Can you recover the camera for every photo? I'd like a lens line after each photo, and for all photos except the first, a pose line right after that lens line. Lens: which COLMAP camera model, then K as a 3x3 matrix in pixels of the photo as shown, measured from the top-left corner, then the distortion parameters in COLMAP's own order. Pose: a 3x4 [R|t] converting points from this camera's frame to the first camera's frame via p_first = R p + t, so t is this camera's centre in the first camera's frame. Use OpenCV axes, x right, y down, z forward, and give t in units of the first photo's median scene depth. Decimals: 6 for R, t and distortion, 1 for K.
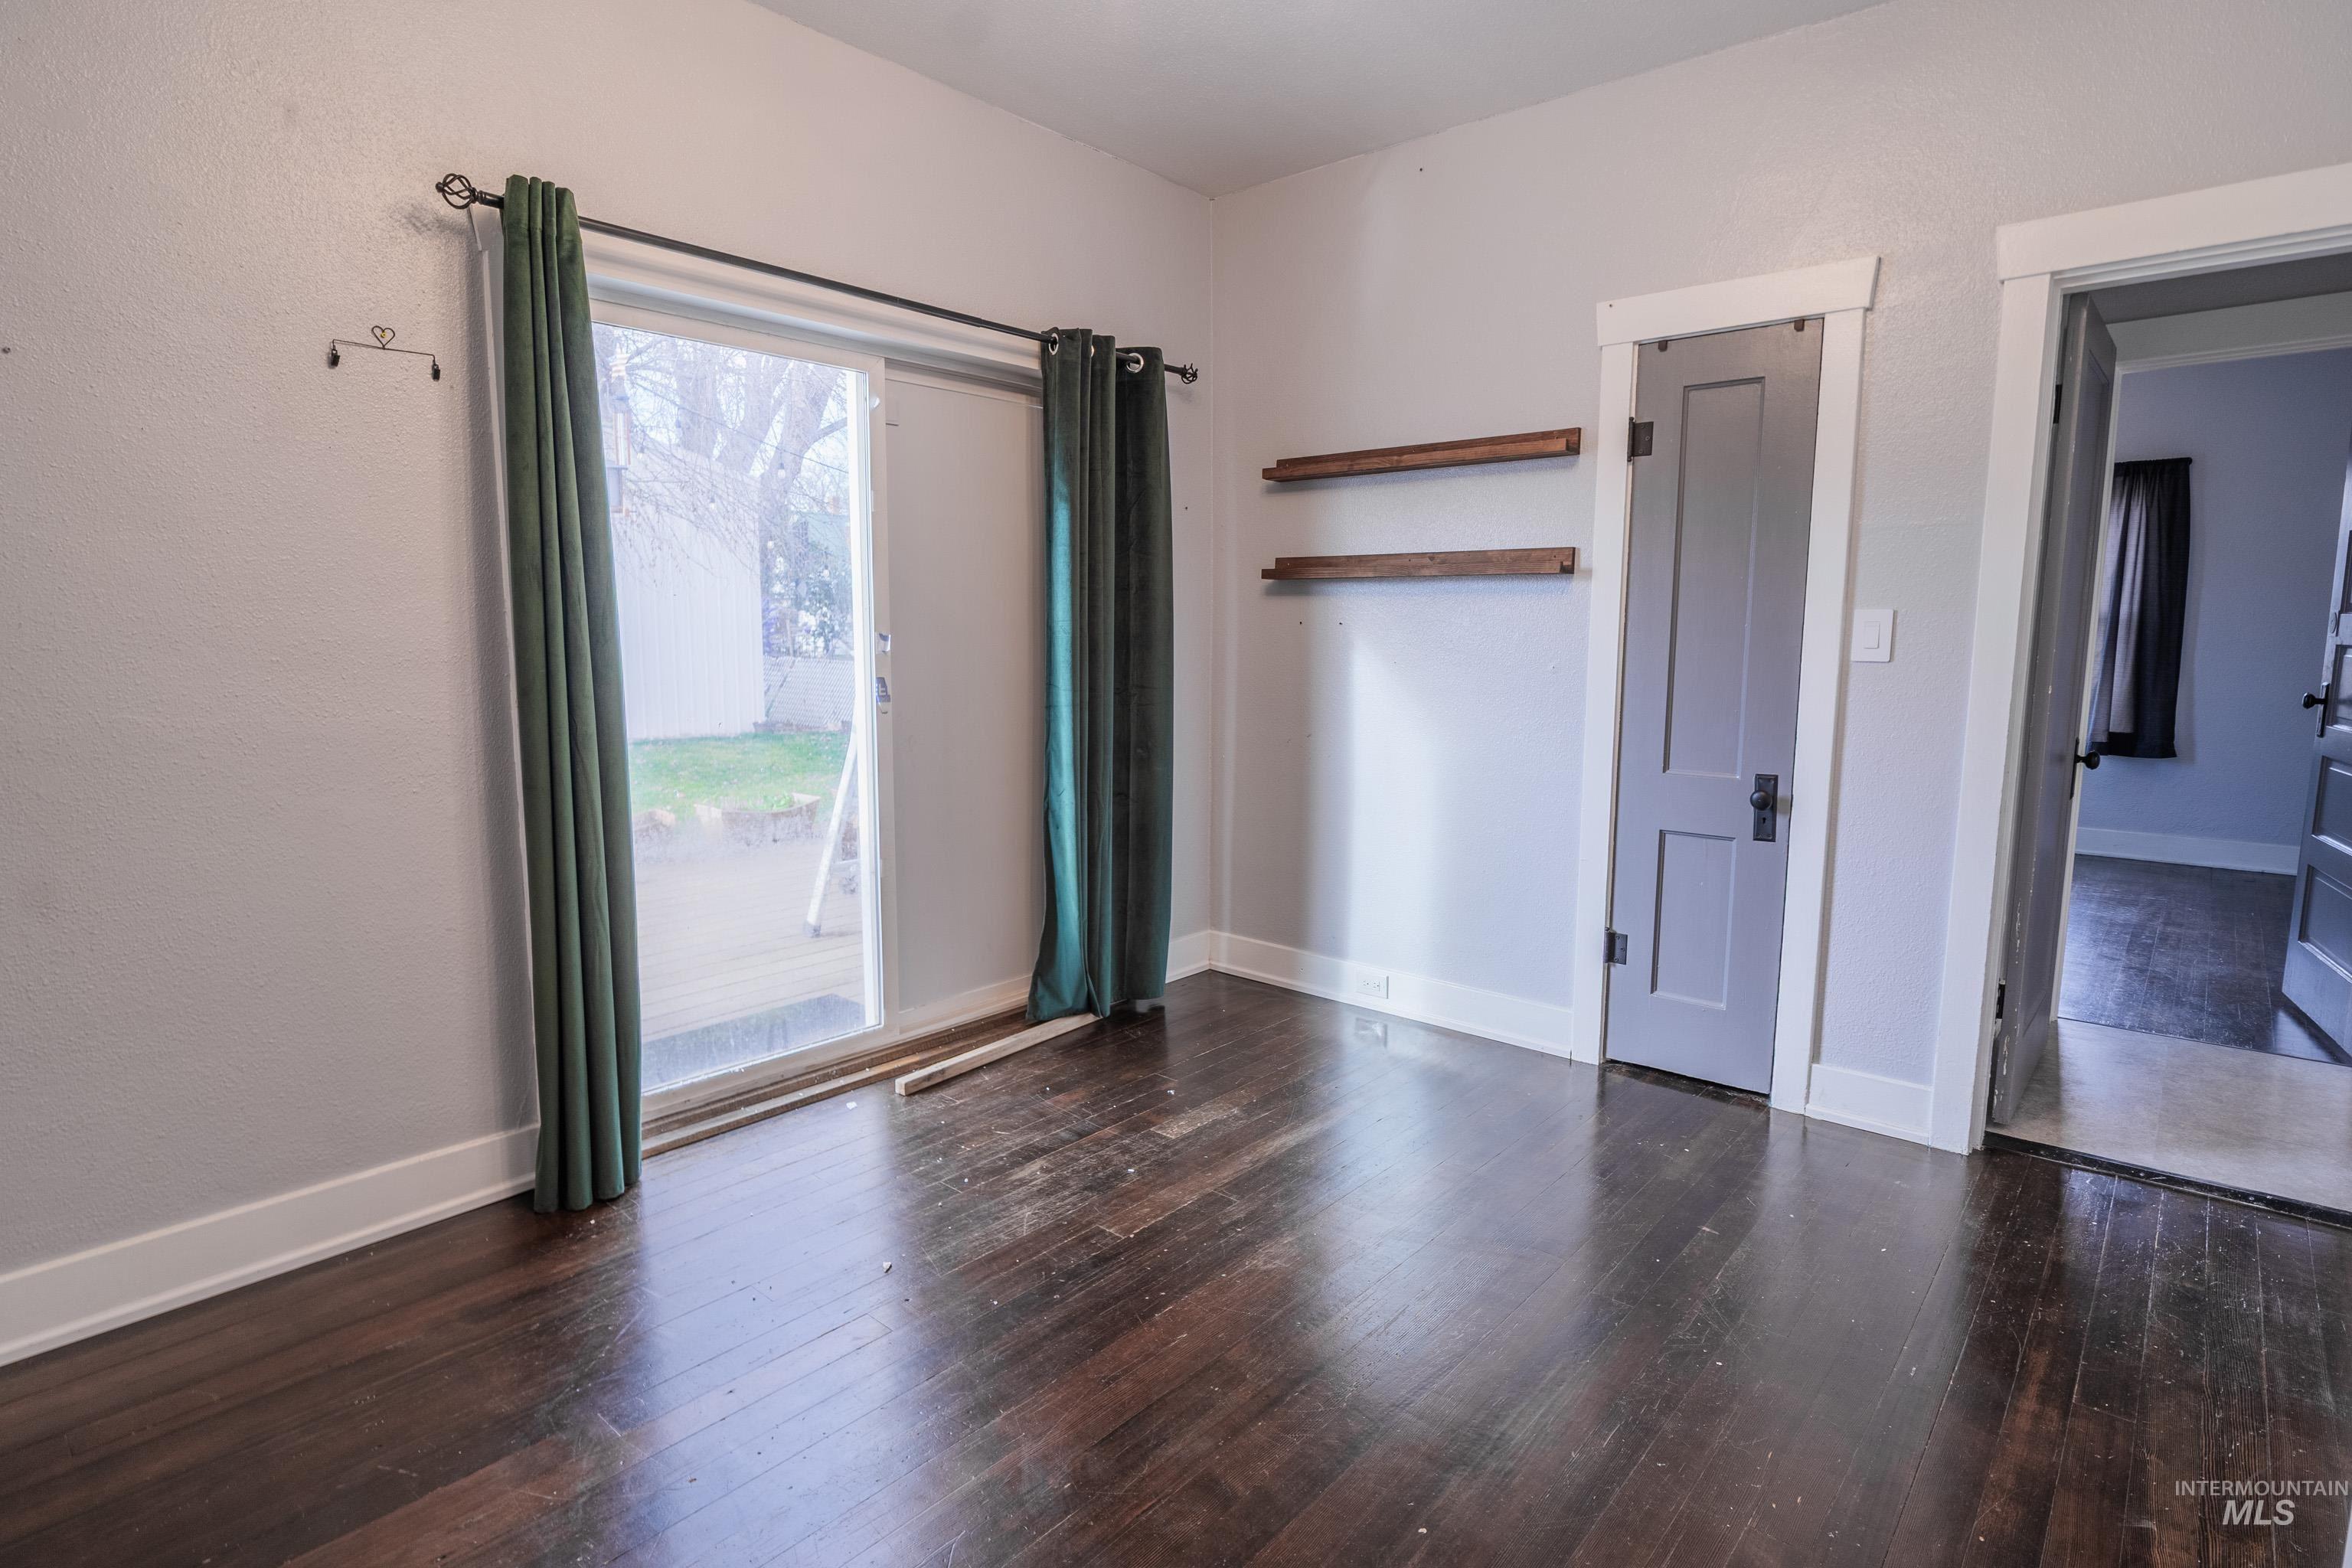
lens RADIAL K [[1192.9, 0, 1170.5], [0, 1192.9, 782.2], [0, 0, 1]] dist [-0.010419, 0.000607]
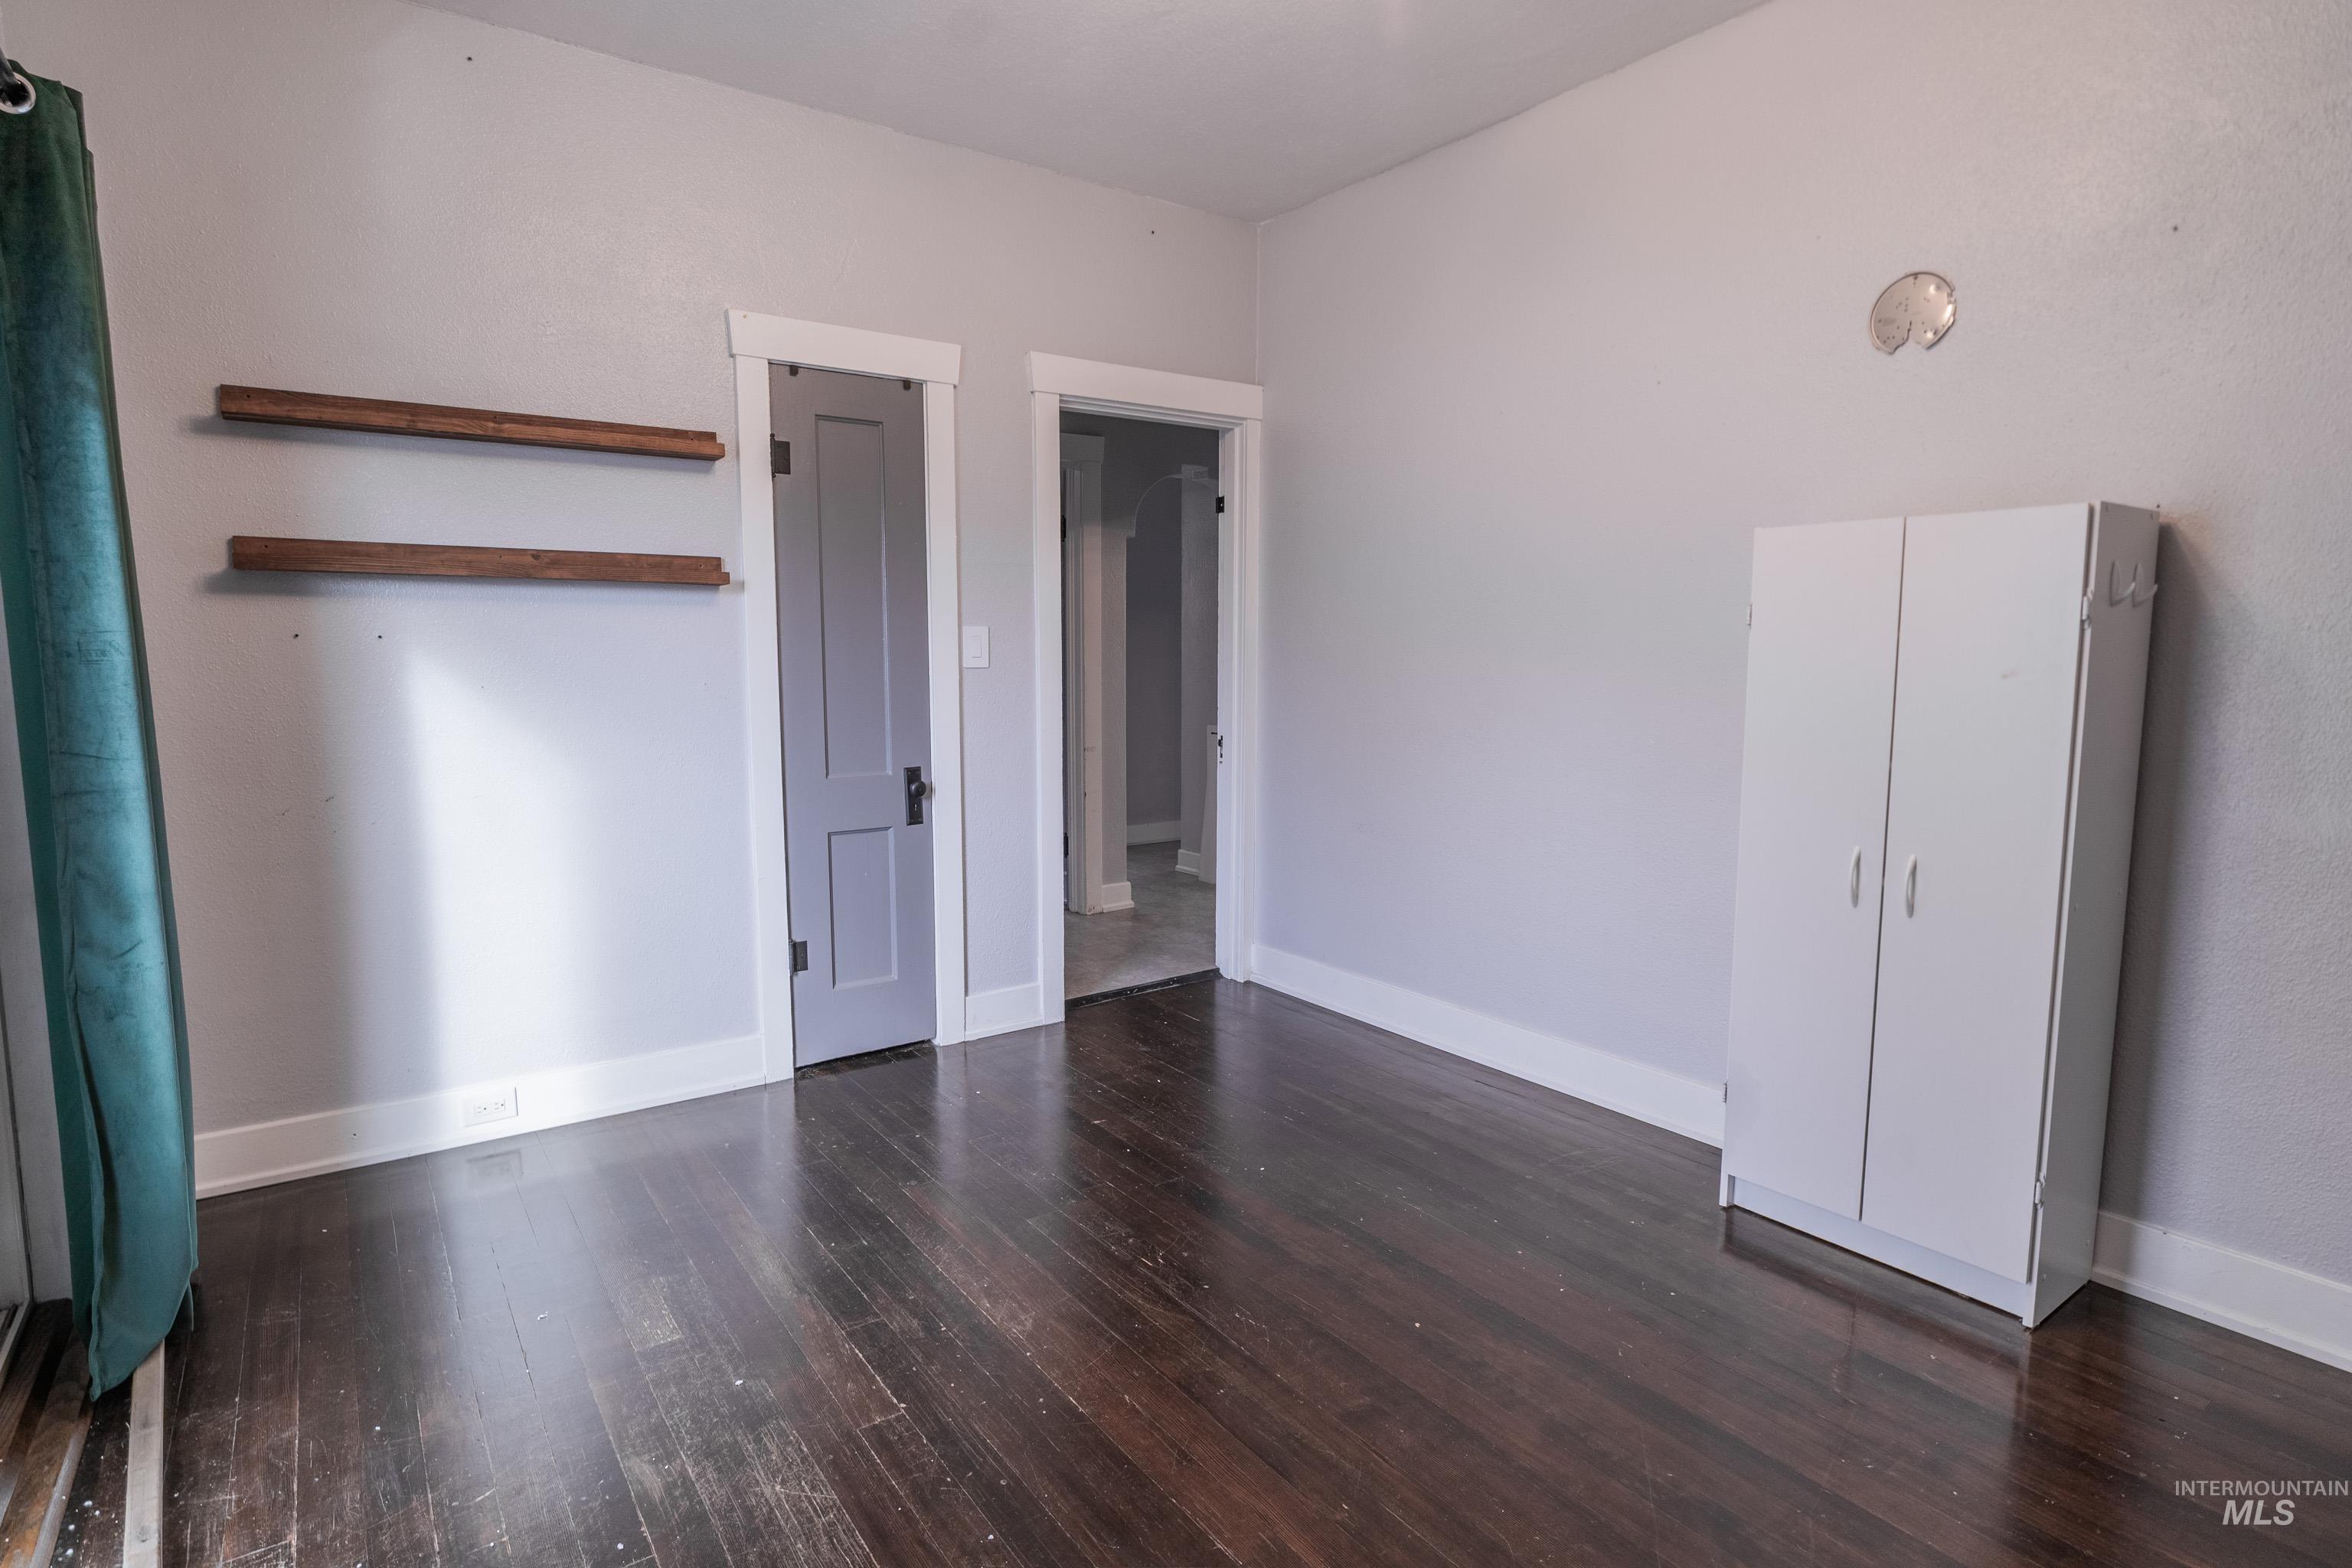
lens RADIAL K [[1192.9, 0, 1170.5], [0, 1192.9, 782.2], [0, 0, 1]] dist [-0.010419, 0.000607]
pose [[0.232451, -0.112731, 0.966053, -0.528062], [0.128304, 0.988134, 0.084435, -0.053820], [-0.964108, 0.104322, 0.244157, 0.441262]]
